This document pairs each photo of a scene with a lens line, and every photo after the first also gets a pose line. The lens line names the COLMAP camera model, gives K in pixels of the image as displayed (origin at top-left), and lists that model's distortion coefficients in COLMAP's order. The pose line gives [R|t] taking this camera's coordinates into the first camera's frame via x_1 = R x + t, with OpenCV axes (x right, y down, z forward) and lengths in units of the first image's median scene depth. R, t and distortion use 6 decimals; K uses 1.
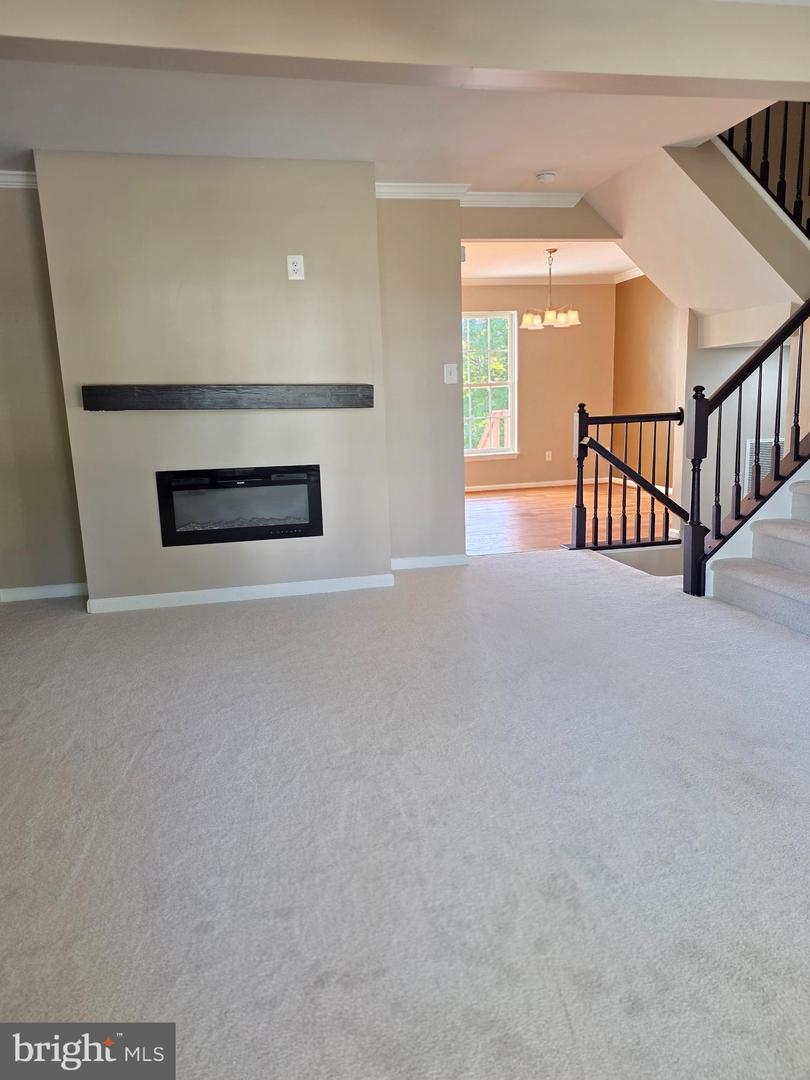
lens RADIAL K [[757.2, 0, 379.4], [0, 757.2, 540.1], [0, 0, 1]] dist [0.106724, -0.133917]
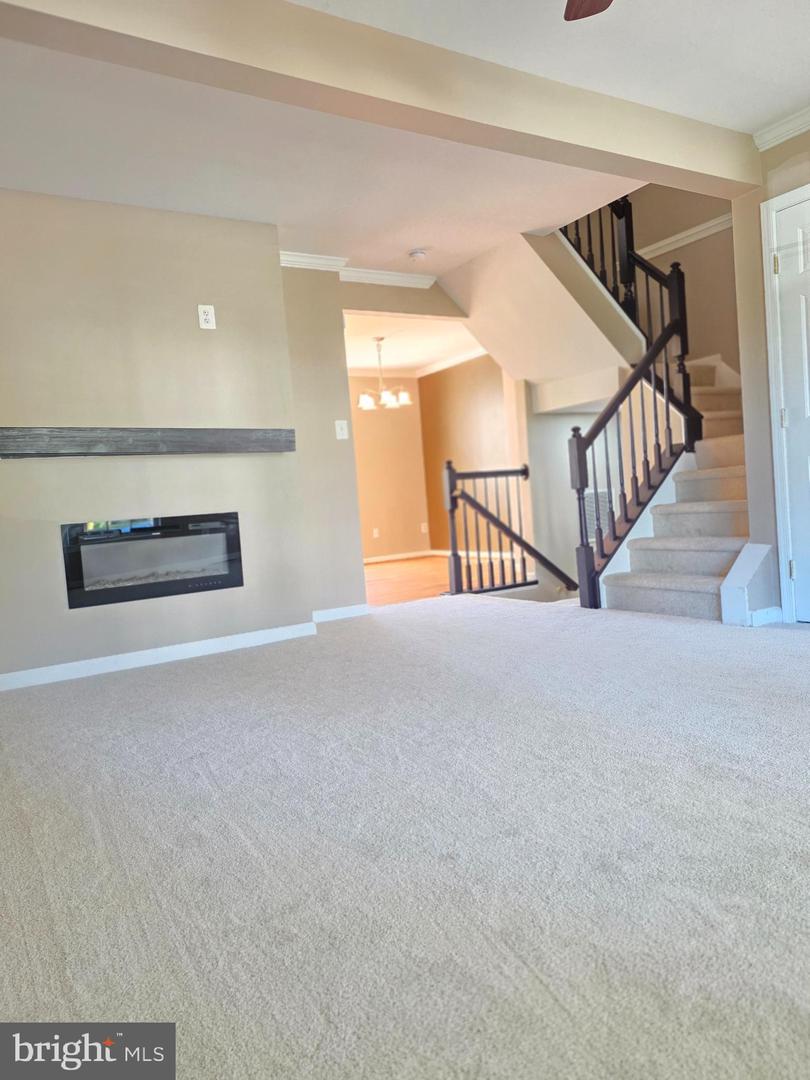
lens RADIAL K [[761.0, 0, 405.0], [0, 761.0, 540.0], [0, 0, 1]] dist [0.074786, -0.048320]
pose [[0.941914, -0.055430, 0.331249, -0.208652], [0.102066, 0.986882, -0.125088, 0.082011], [-0.319970, 0.151631, 0.935215, 0.021146]]
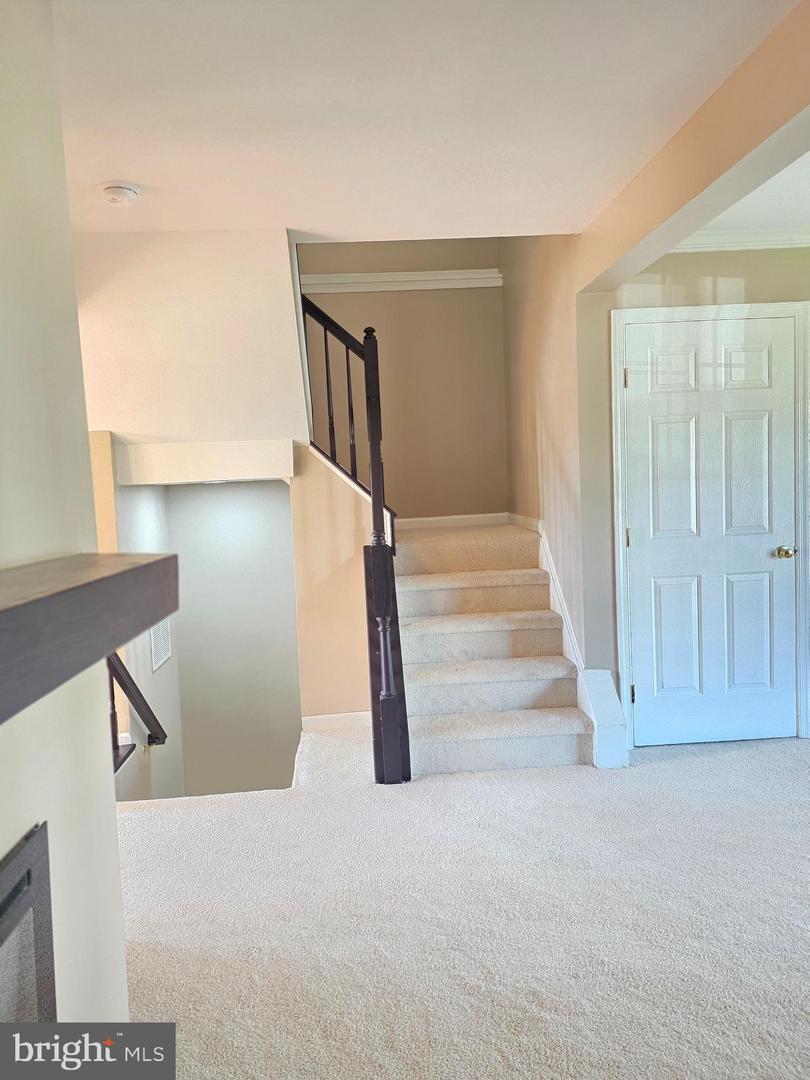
lens RADIAL K [[761.0, 0, 405.0], [0, 761.0, 540.0], [0, 0, 1]] dist [0.074786, -0.048320]
pose [[0.157306, -0.039489, 0.986760, -0.372605], [0.216152, 0.976349, 0.004614, -0.186214], [-0.963604, 0.212564, 0.162122, 0.819646]]
